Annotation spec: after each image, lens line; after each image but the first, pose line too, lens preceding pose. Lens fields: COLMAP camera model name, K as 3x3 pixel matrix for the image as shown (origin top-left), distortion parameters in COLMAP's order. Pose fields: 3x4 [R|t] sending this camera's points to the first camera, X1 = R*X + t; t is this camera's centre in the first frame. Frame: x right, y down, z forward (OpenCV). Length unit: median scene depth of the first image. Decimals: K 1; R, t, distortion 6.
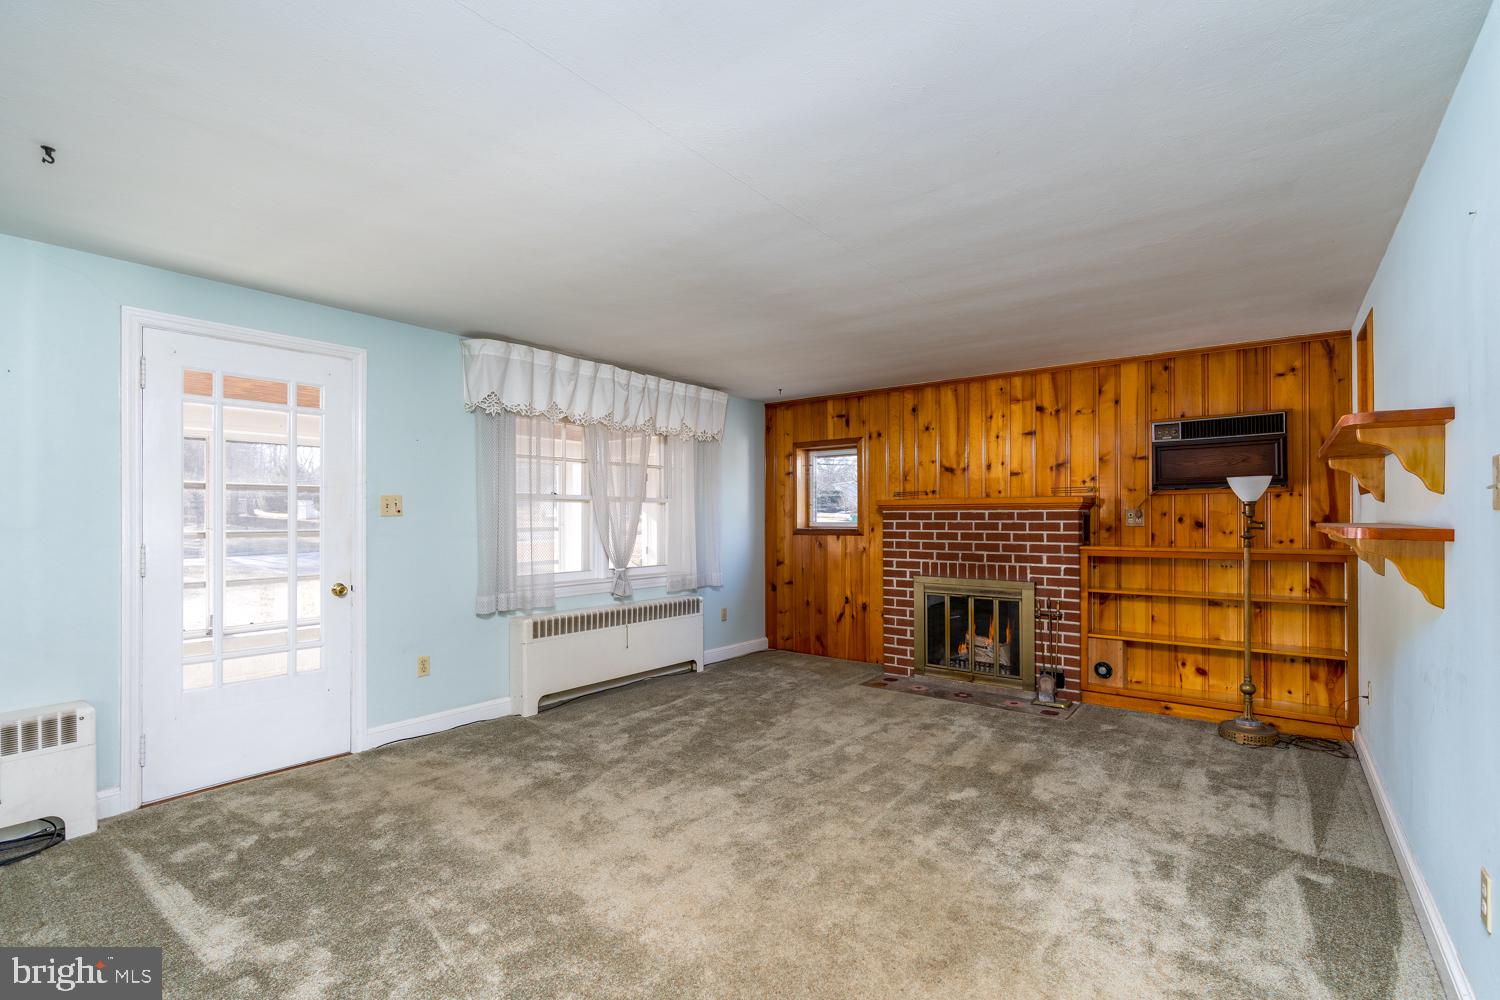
lens RADIAL K [[686.7, 0, 742.9], [0, 686.7, 503.8], [0, 0, 1]] dist [-0.000203, 0.001054]
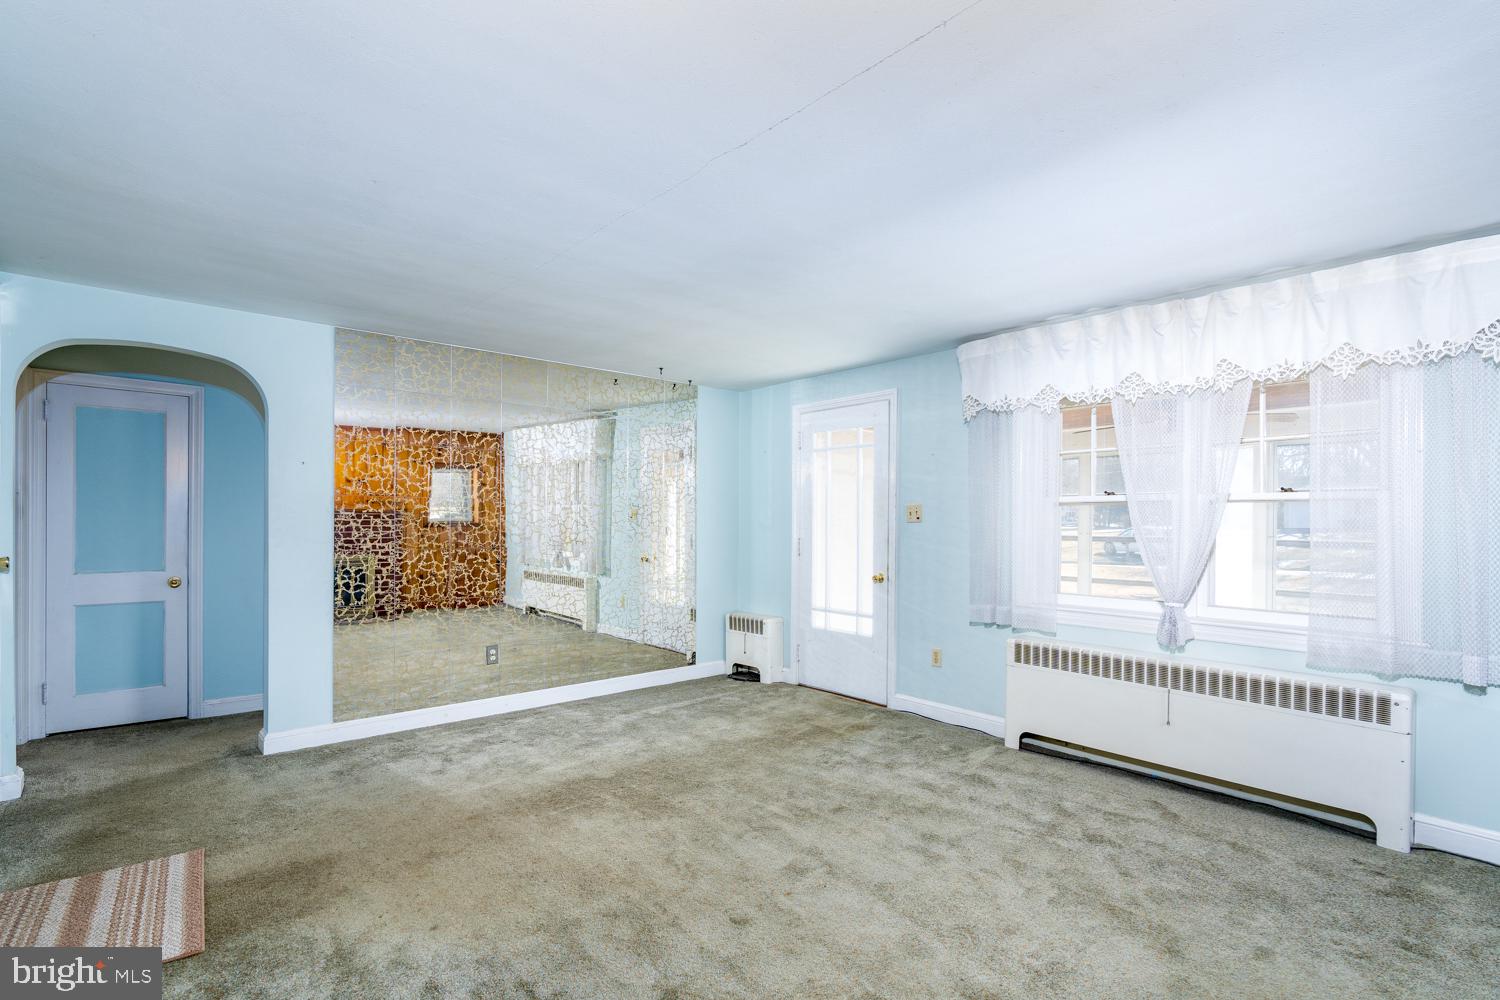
lens RADIAL K [[686.7, 0, 752.3], [0, 686.7, 526.7], [0, 0, 1]] dist [-0.000203, 0.001054]
pose [[-0.177555, 0.005323, -0.984096, 0.617720], [0.014226, 0.999895, 0.002842, 0.016221], [0.984008, -0.013495, -0.177612, 0.827524]]
